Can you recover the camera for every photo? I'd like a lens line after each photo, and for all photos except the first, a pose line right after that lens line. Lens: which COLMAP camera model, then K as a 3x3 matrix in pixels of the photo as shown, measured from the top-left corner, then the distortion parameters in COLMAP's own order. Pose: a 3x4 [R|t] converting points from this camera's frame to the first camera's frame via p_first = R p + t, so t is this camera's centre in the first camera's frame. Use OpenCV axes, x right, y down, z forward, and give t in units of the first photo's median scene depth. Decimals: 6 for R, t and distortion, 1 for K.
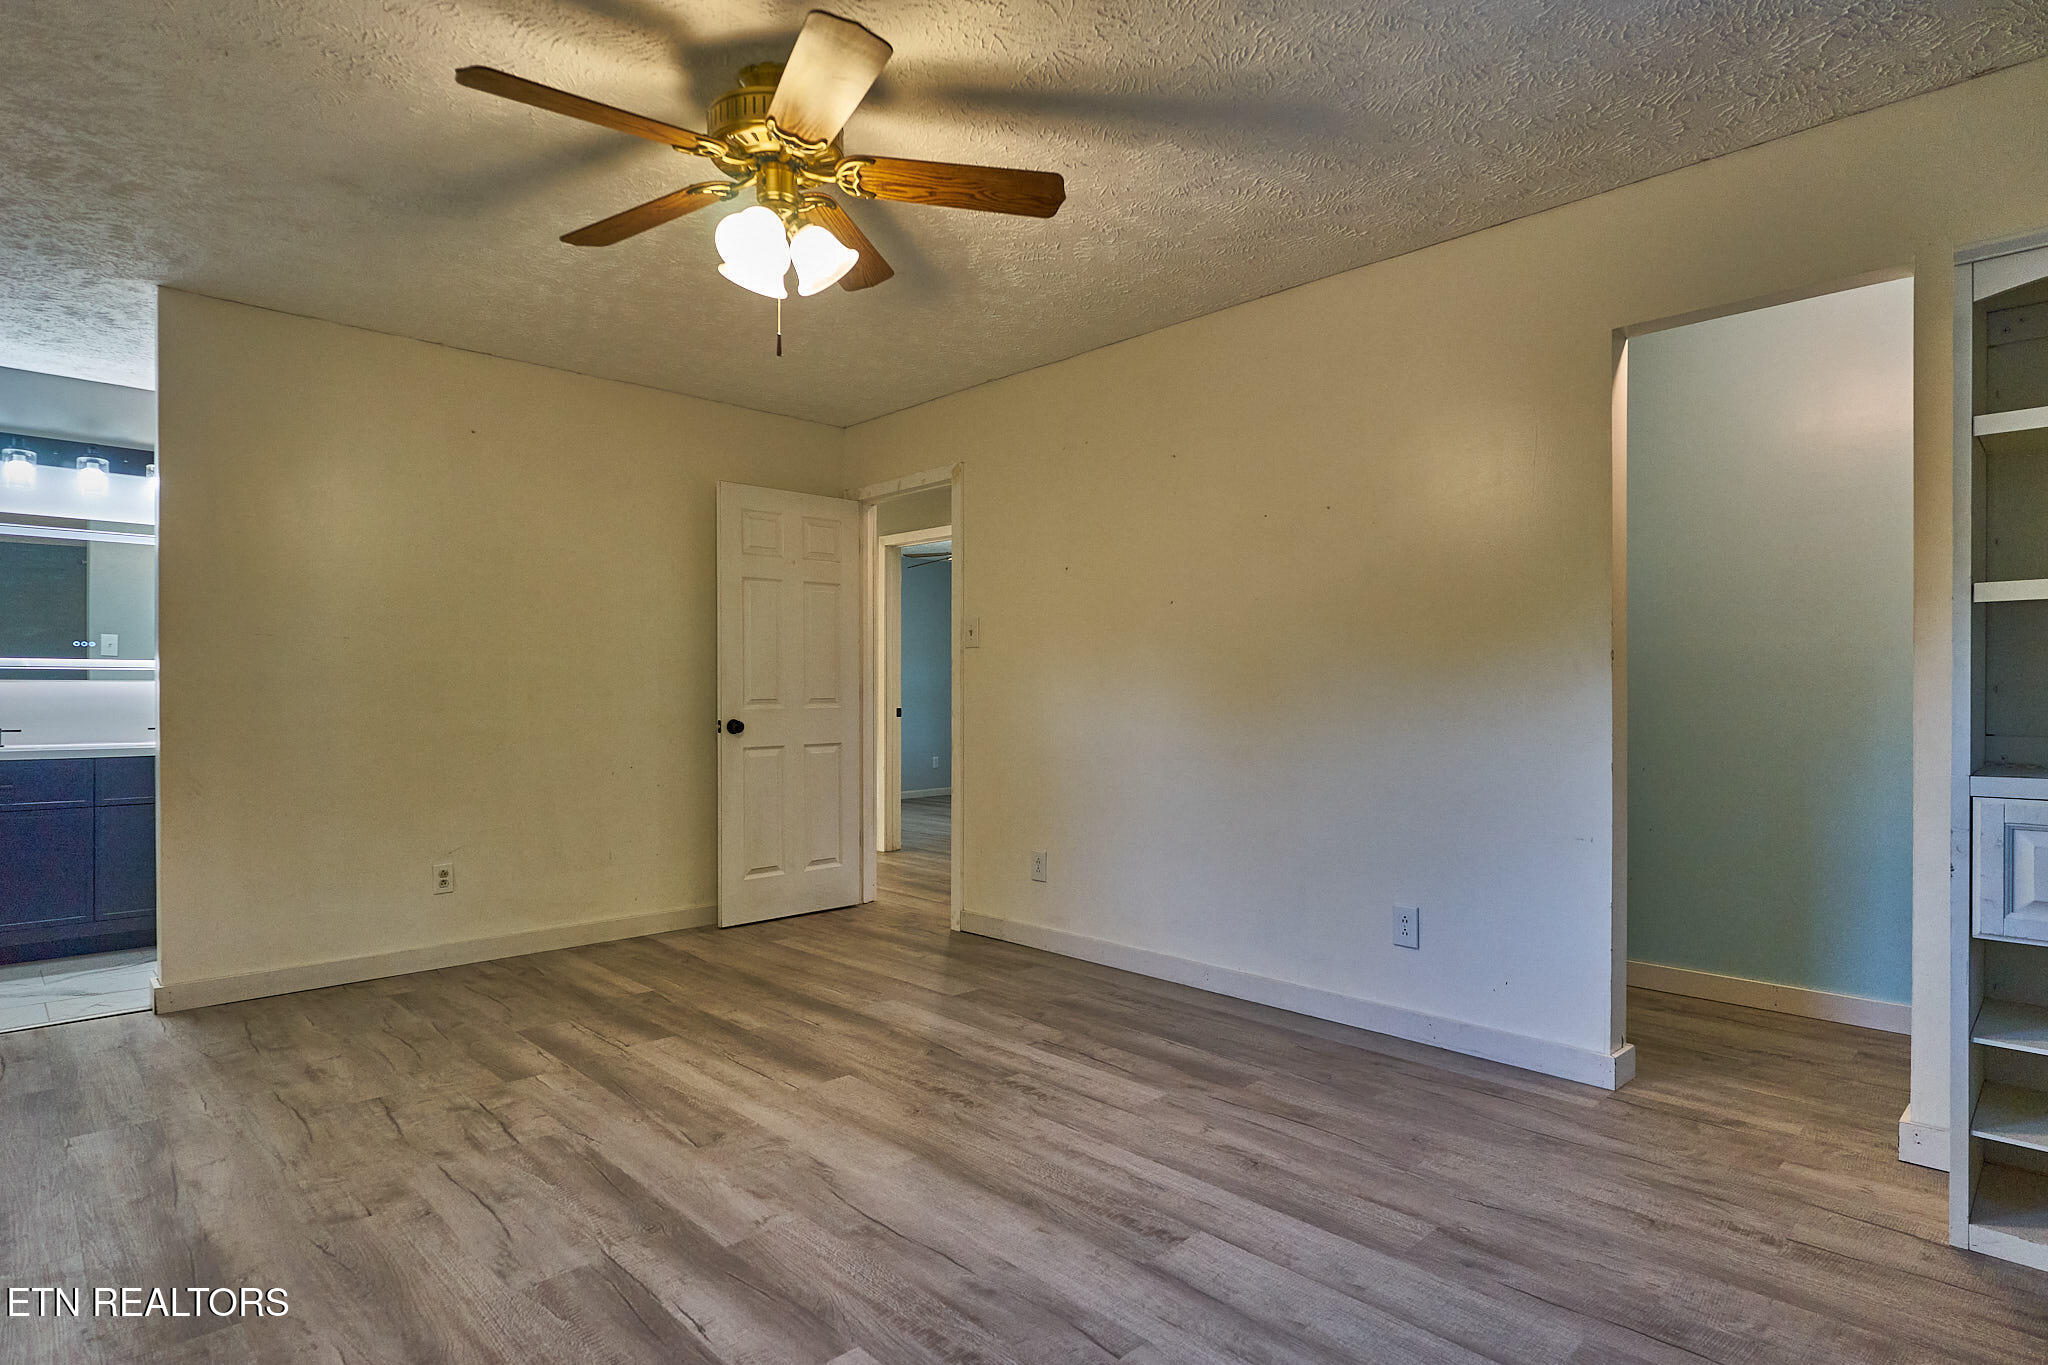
lens RADIAL K [[1089.5, 0, 1028.6], [0, 1089.5, 685.4], [0, 0, 1]] dist [0.034771, -0.000091]
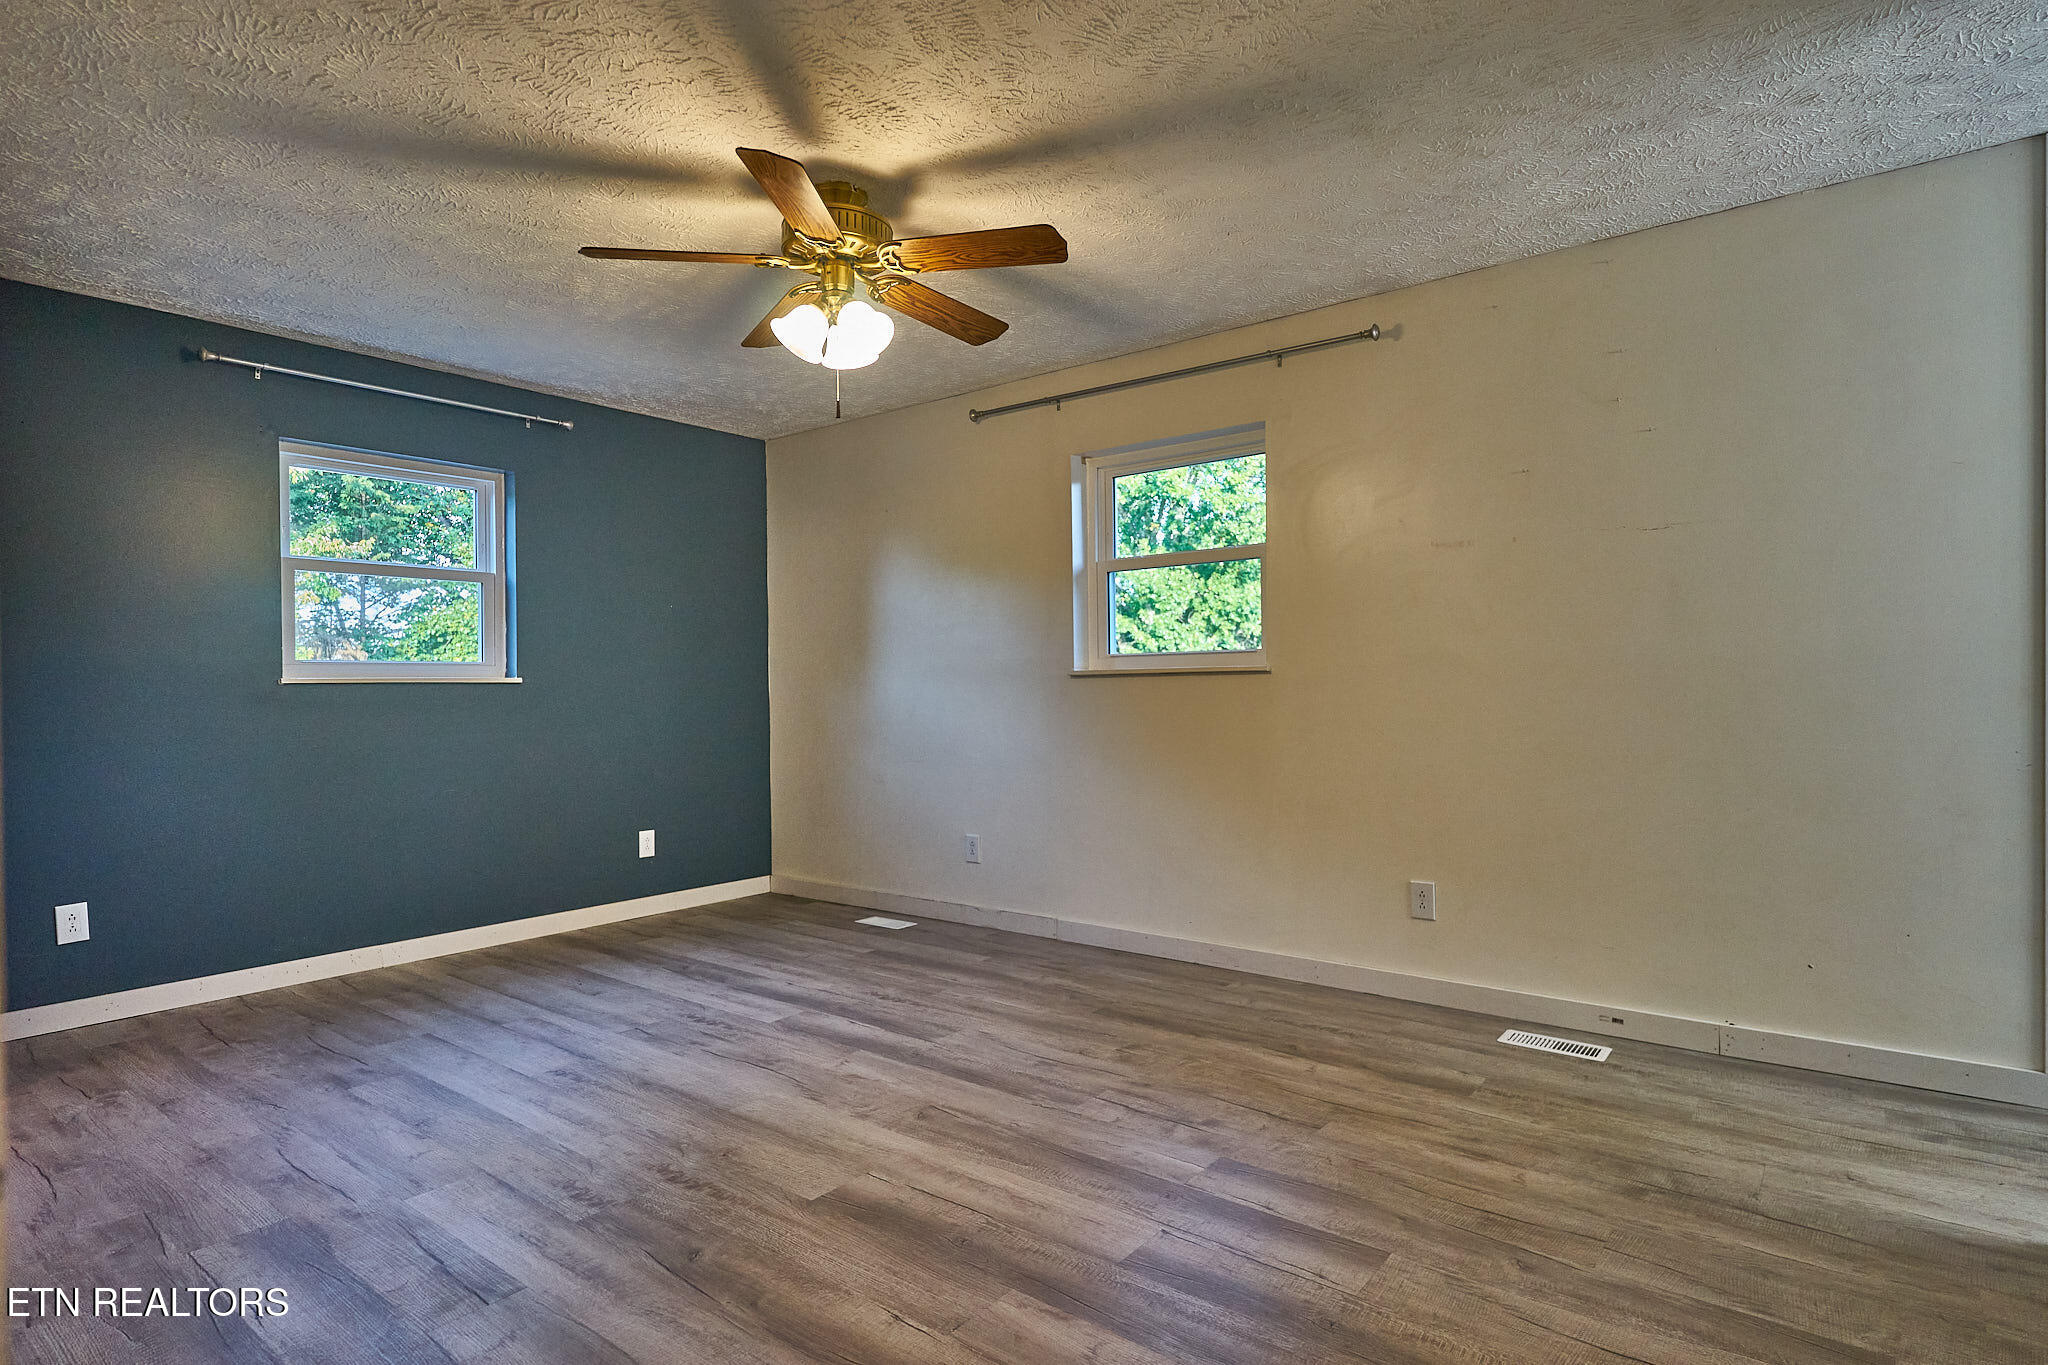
lens RADIAL K [[1089.5, 0, 1021.0], [0, 1089.5, 674.8], [0, 0, 1]] dist [0.034771, -0.000091]
pose [[-0.992500, 0.014982, -0.121325, -0.255480], [0.017084, 0.999721, -0.016309, 0.005271], [0.121047, -0.018259, -0.992479, 2.057535]]
